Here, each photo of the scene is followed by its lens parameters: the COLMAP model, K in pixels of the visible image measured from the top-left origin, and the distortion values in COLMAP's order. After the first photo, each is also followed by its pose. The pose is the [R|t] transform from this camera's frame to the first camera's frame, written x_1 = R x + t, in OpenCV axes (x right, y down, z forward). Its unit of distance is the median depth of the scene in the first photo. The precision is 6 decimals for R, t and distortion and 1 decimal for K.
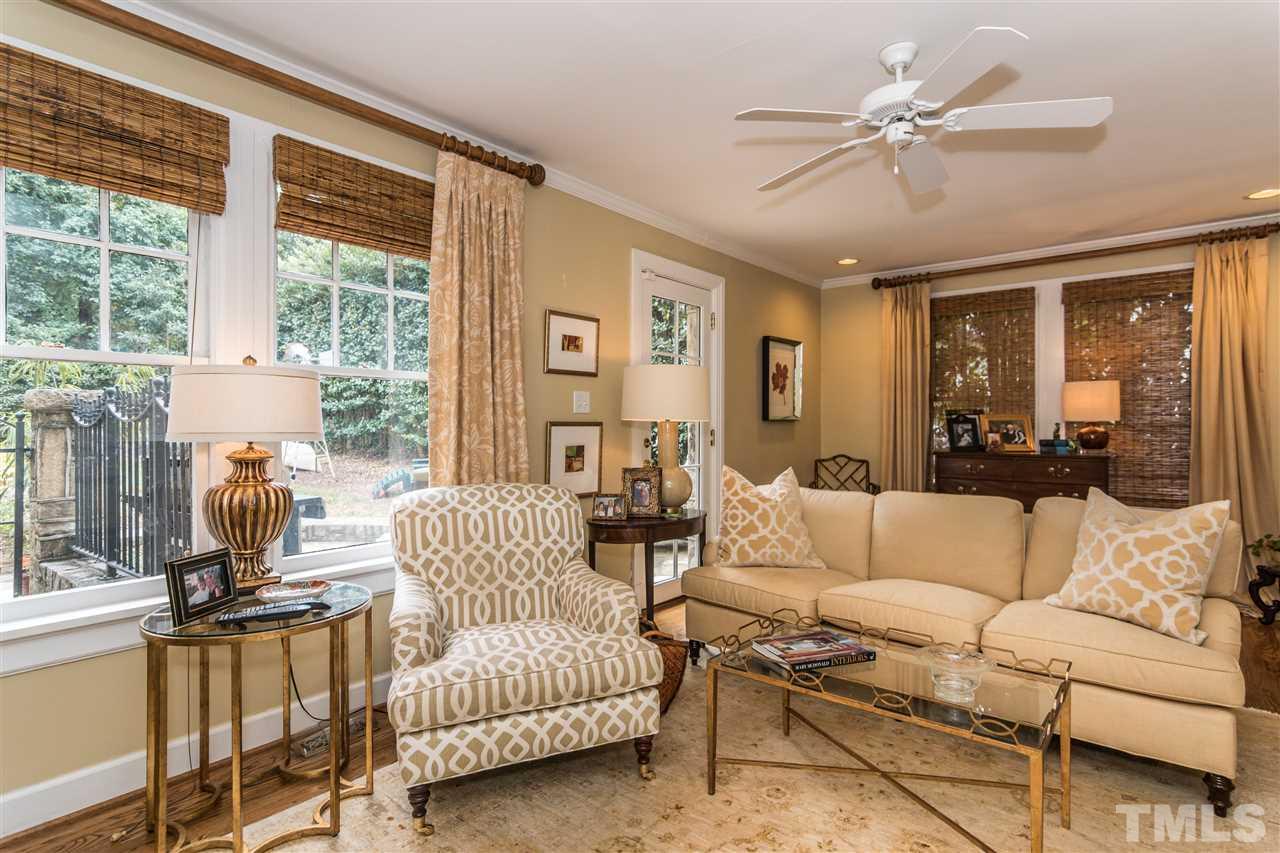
lens RADIAL K [[661.3, 0, 633.9], [0, 661.3, 423.3], [0, 0, 1]] dist [-0.000589, -0.000360]
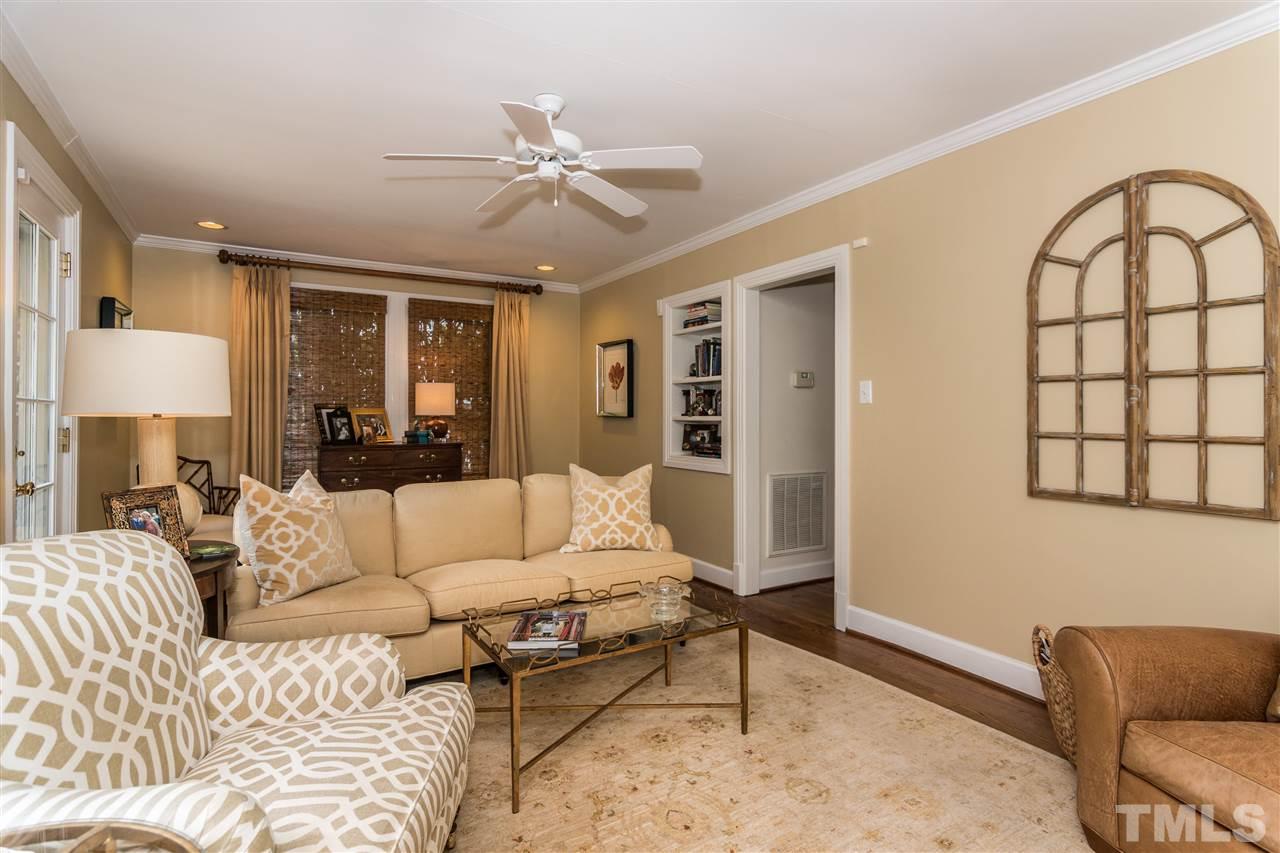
lens RADIAL K [[652.1, 0, 645.1], [0, 652.1, 417.1], [0, 0, 1]] dist [-0.001534, 0.000540]
pose [[0.309965, -0.002618, 0.950744, -0.449578], [0.000624, 0.999997, 0.002550, -0.003821], [-0.950748, -0.000198, 0.309966, 0.339497]]
